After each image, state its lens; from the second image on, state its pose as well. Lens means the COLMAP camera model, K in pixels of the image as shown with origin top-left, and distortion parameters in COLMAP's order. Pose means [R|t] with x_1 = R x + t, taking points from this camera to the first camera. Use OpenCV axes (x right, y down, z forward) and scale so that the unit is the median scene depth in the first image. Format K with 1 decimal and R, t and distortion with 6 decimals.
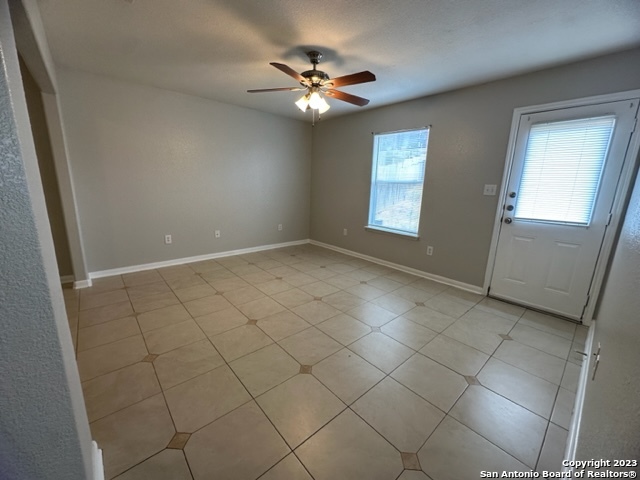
lens RADIAL K [[256.5, 0, 318.0], [0, 256.5, 242.2], [0, 0, 1]] dist [-0.005542, 0.000837]
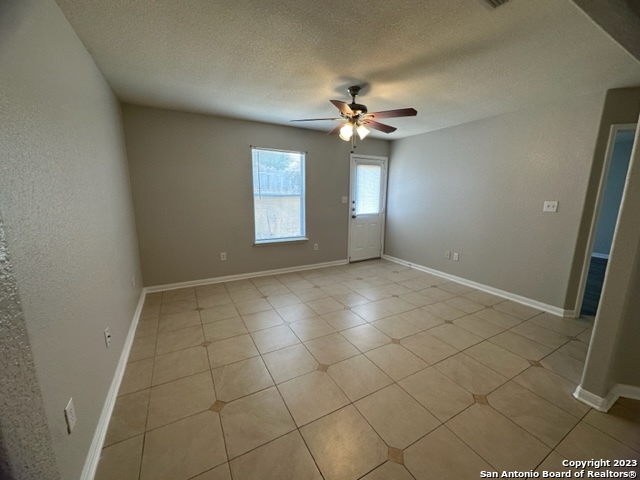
lens RADIAL K [[256.5, 0, 321.1], [0, 256.5, 243.0], [0, 0, 1]] dist [-0.005542, 0.000837]
pose [[0.211670, -0.219484, 0.952377, -0.929412], [0.213580, 0.961293, 0.174070, -0.241259], [-0.953719, 0.166564, 0.250354, 0.731458]]
